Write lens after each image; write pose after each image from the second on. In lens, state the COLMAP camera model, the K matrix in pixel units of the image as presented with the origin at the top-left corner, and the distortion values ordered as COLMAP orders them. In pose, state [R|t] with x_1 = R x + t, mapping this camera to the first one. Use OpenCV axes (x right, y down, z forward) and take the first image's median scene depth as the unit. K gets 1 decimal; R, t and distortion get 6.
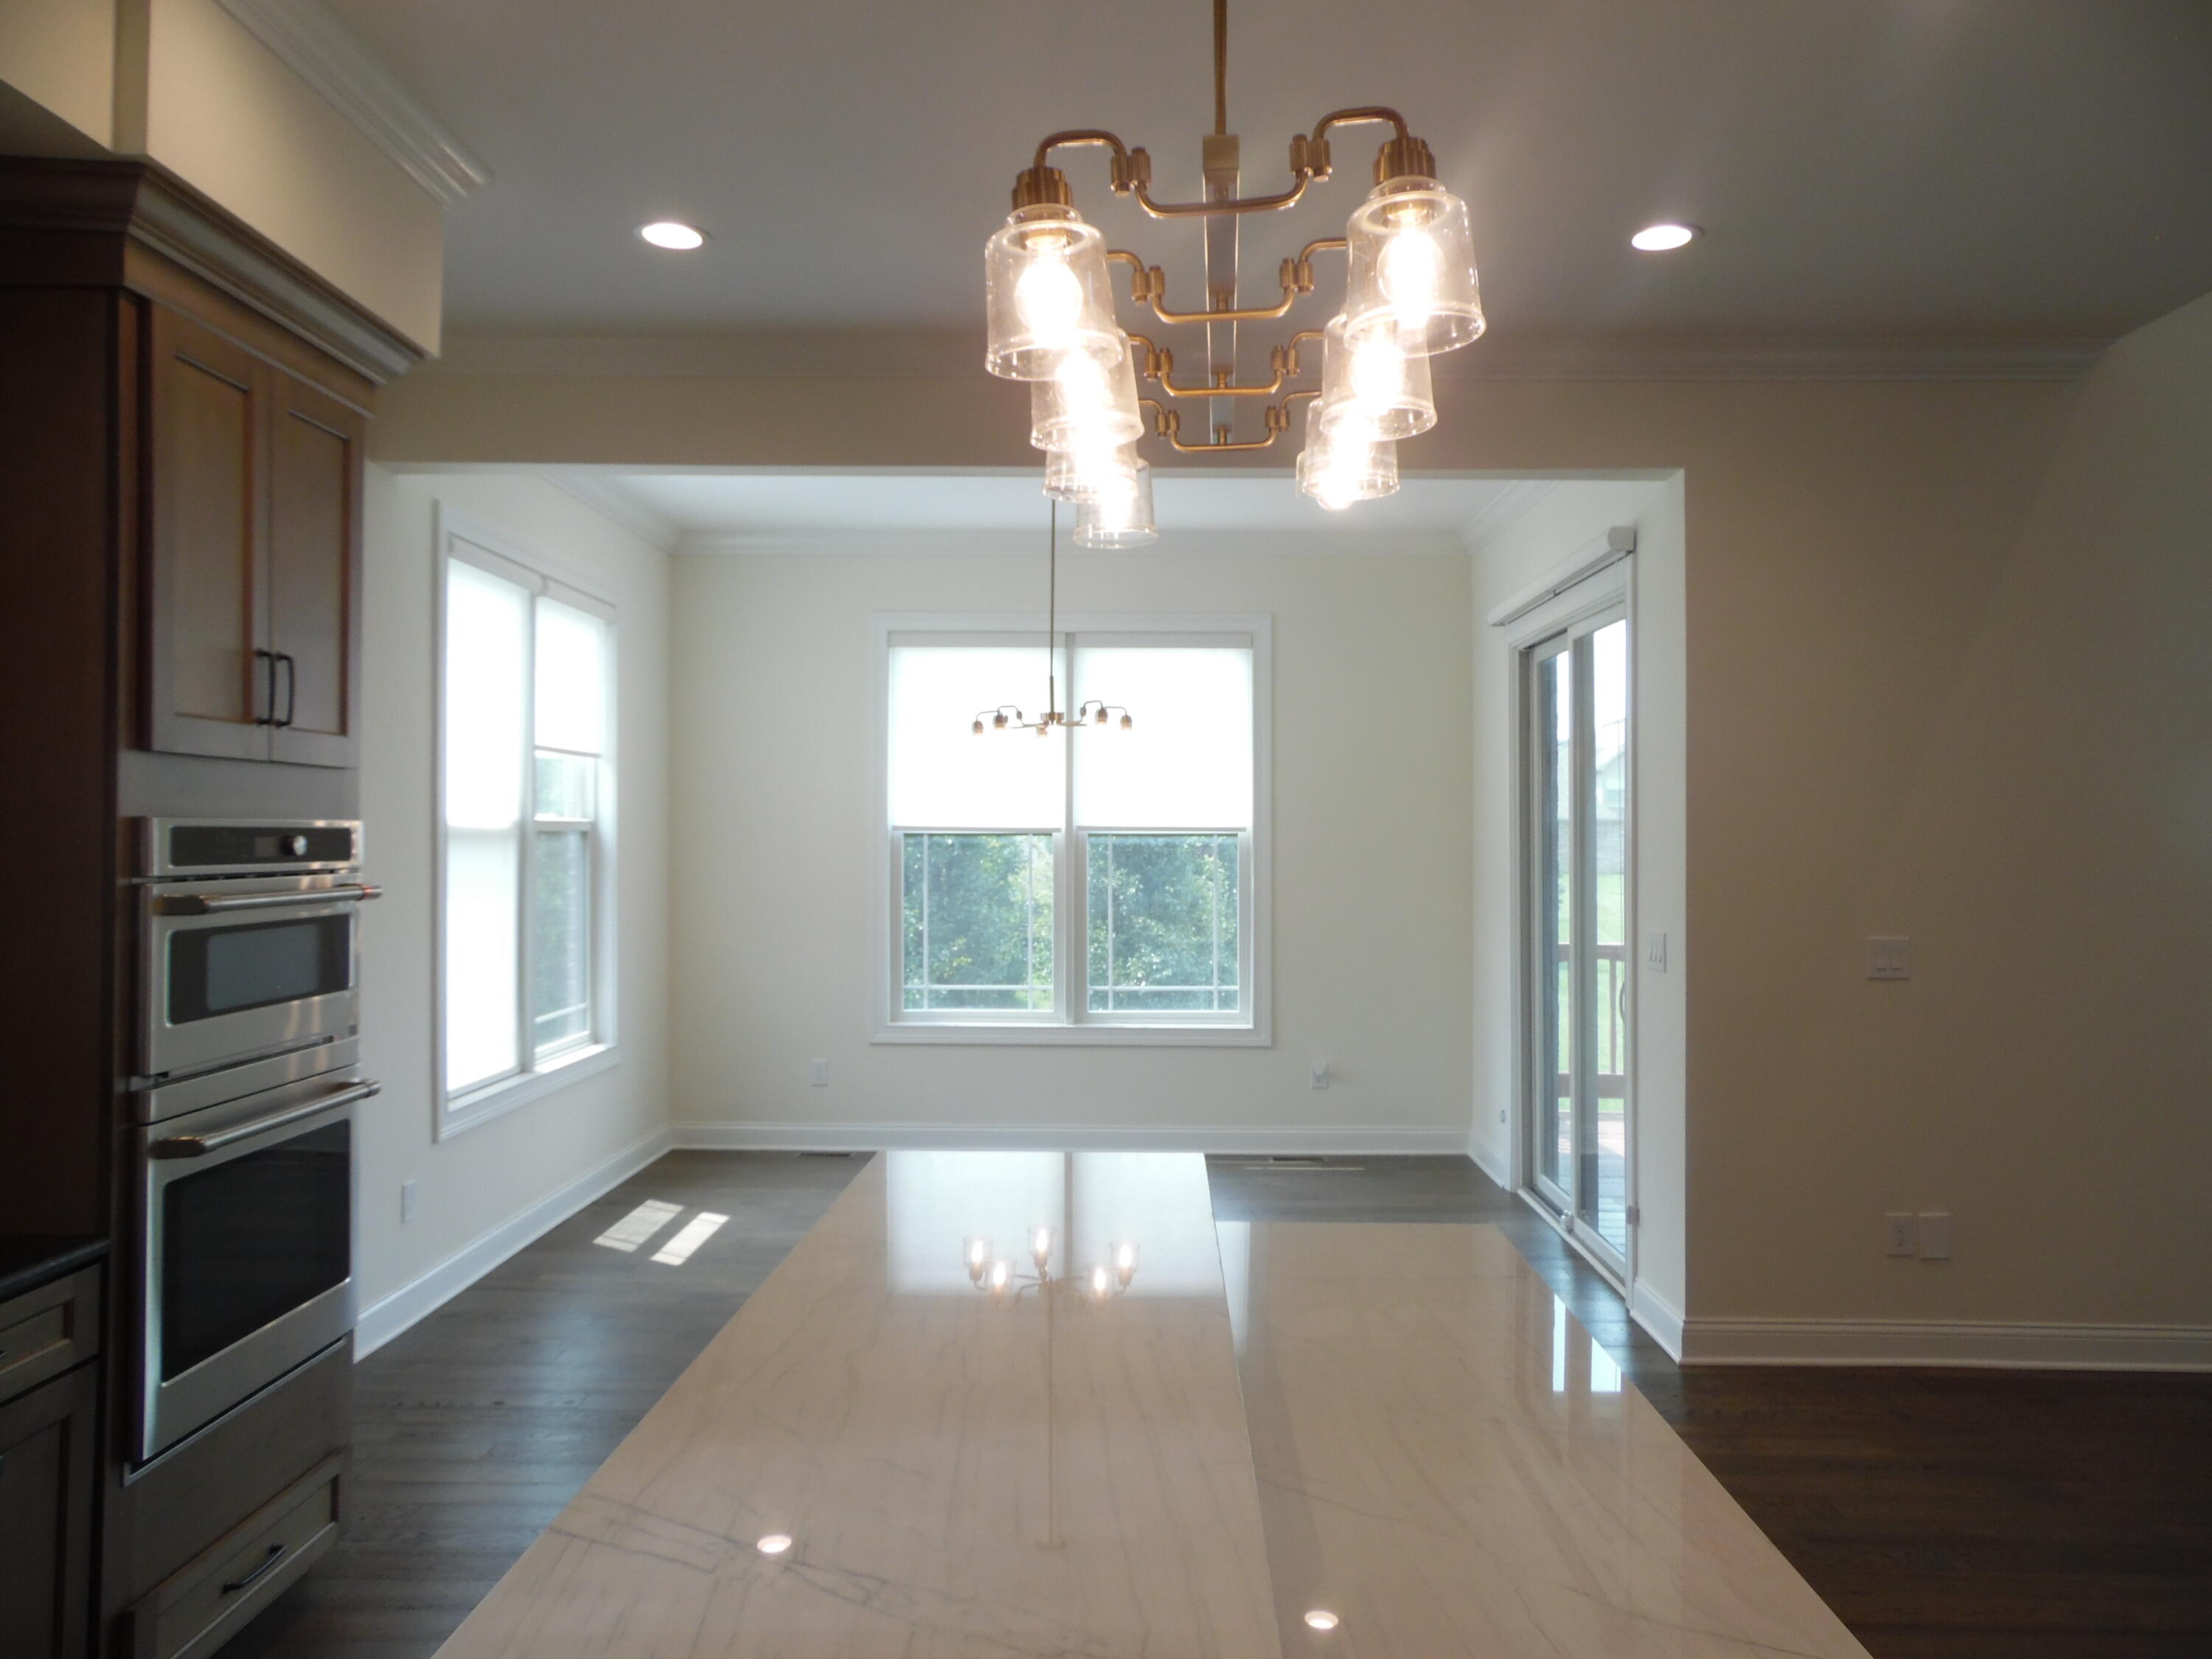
lens RADIAL K [[1656.0, 0, 1107.2], [0, 1656.0, 826.3], [0, 0, 1]] dist [-0.023648, 0.036923]
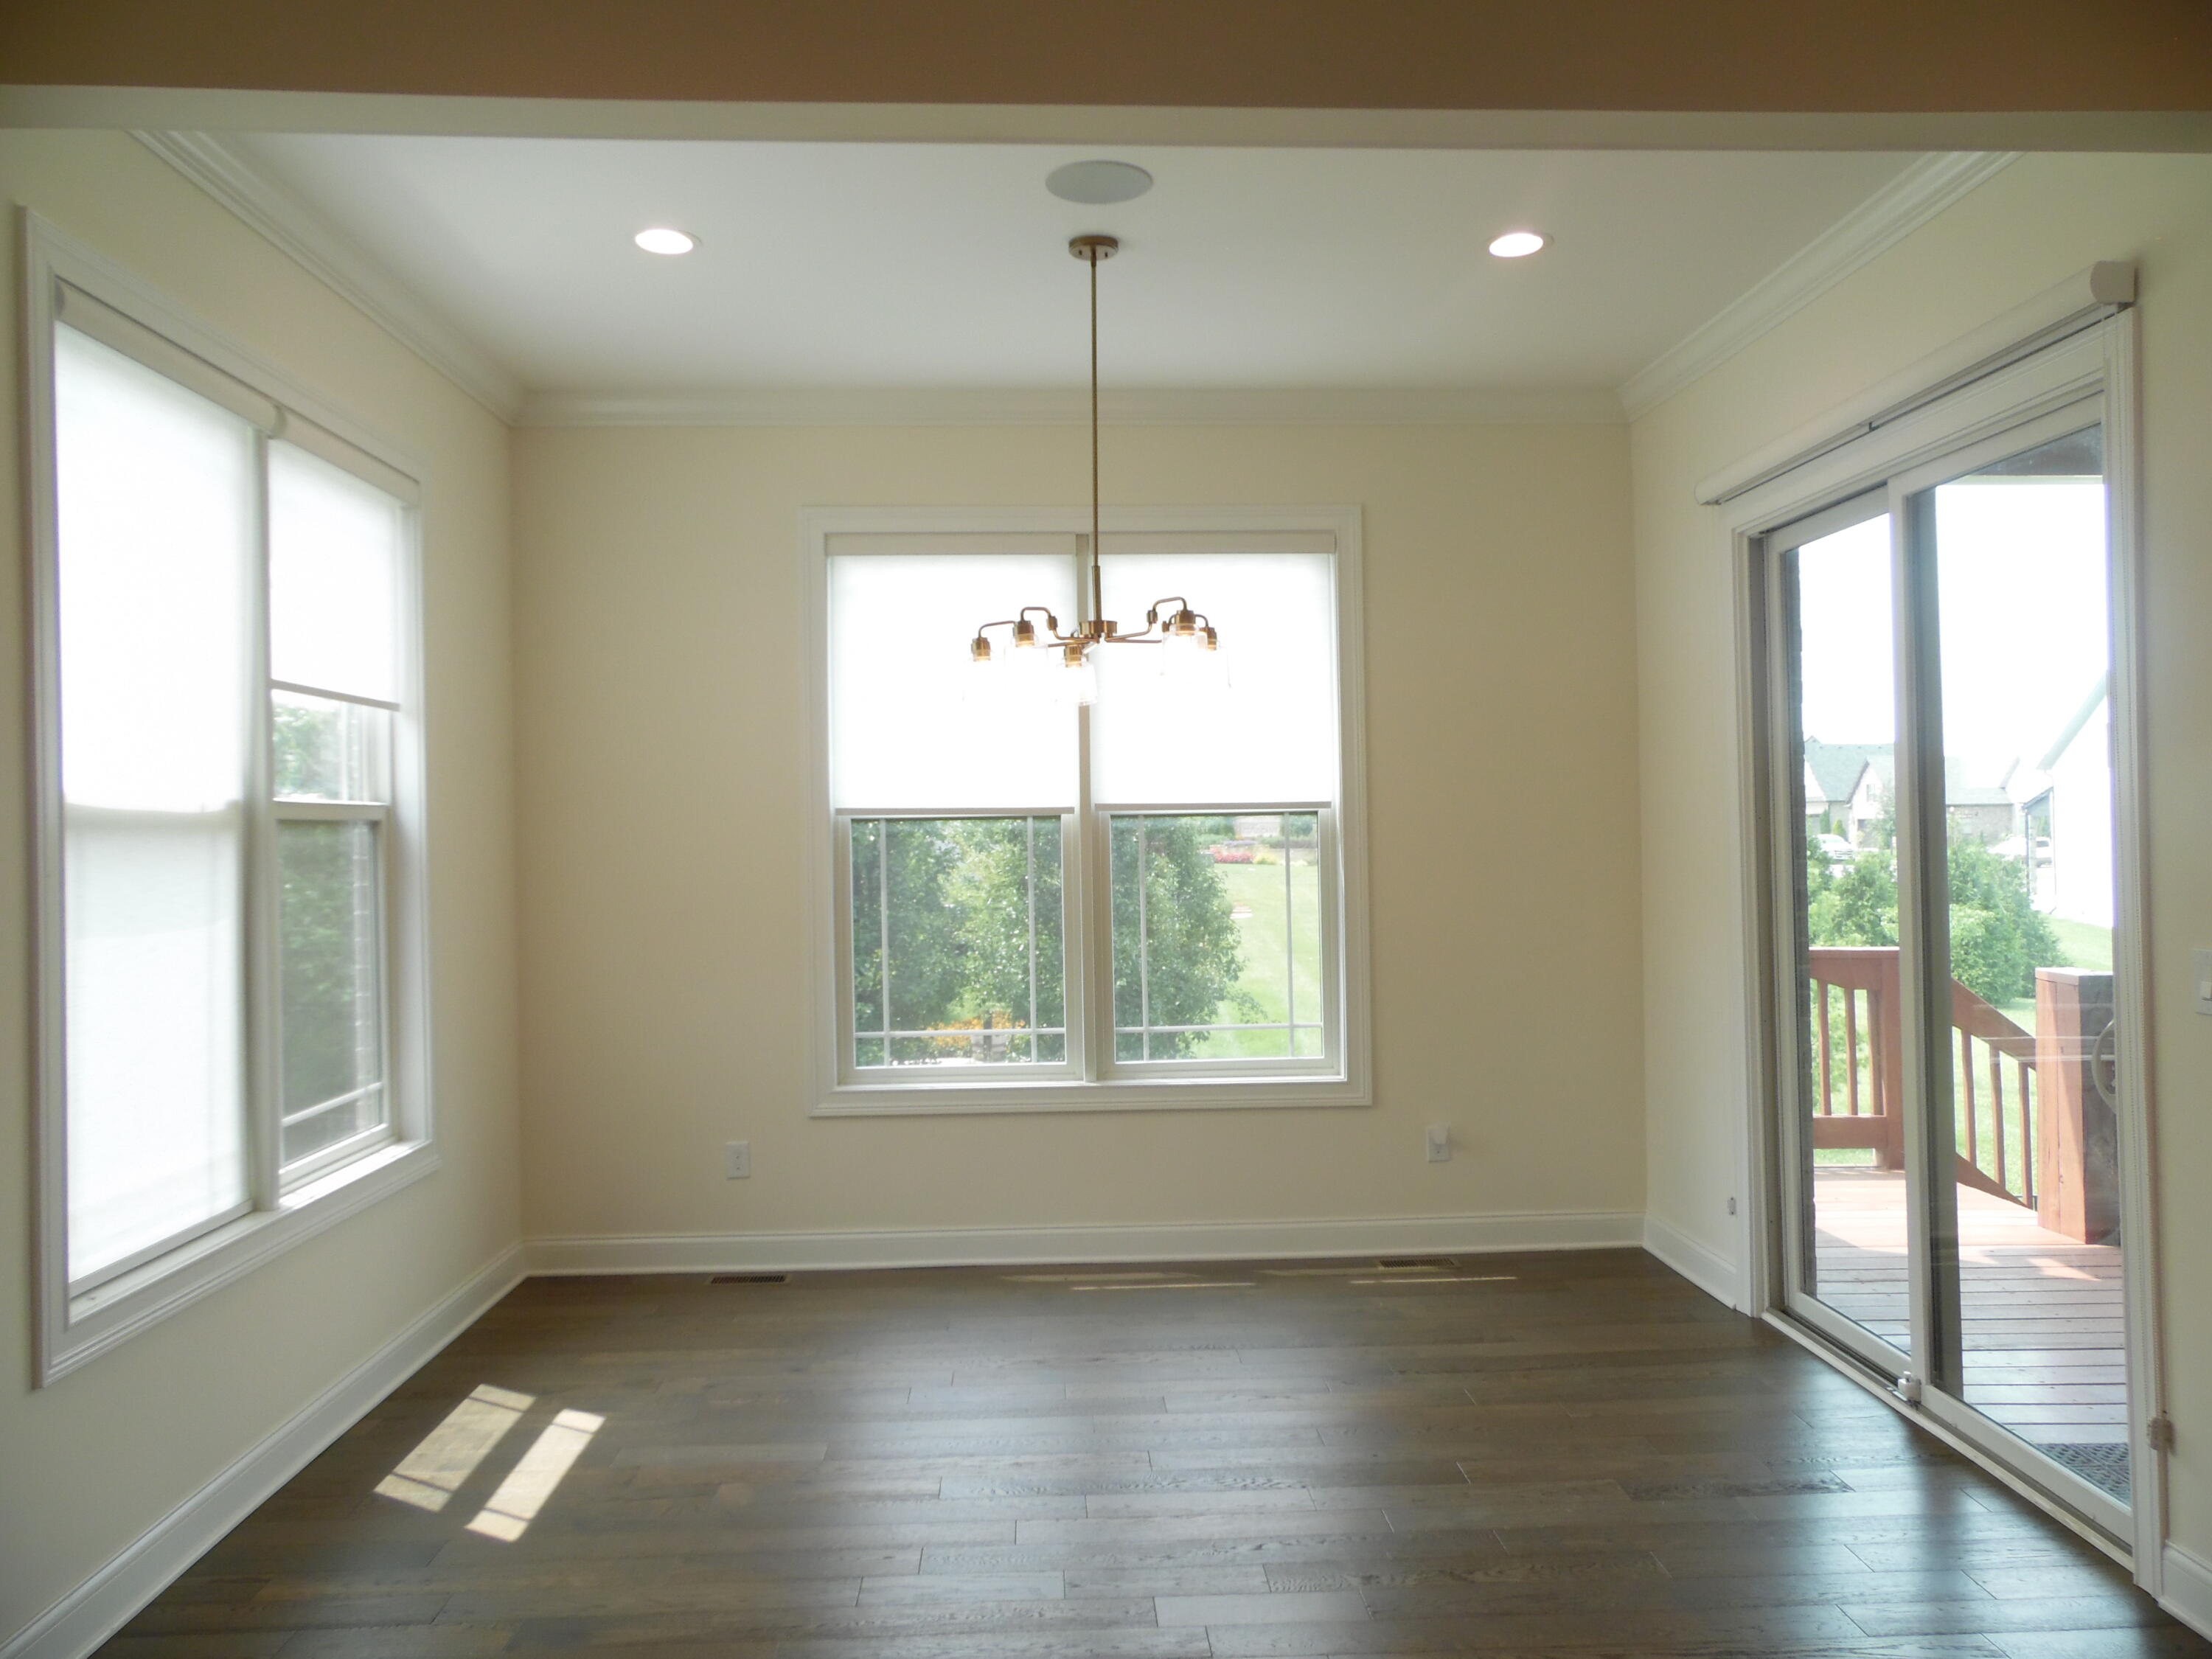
lens RADIAL K [[1656.0, 0, 1108.6], [0, 1656.0, 829.7], [0, 0, 1]] dist [-0.023648, 0.036923]
pose [[0.998077, -0.017930, 0.059343, -0.063072], [0.017752, 0.999836, 0.003522, 0.009495], [-0.059396, -0.002462, 0.998231, 0.325686]]
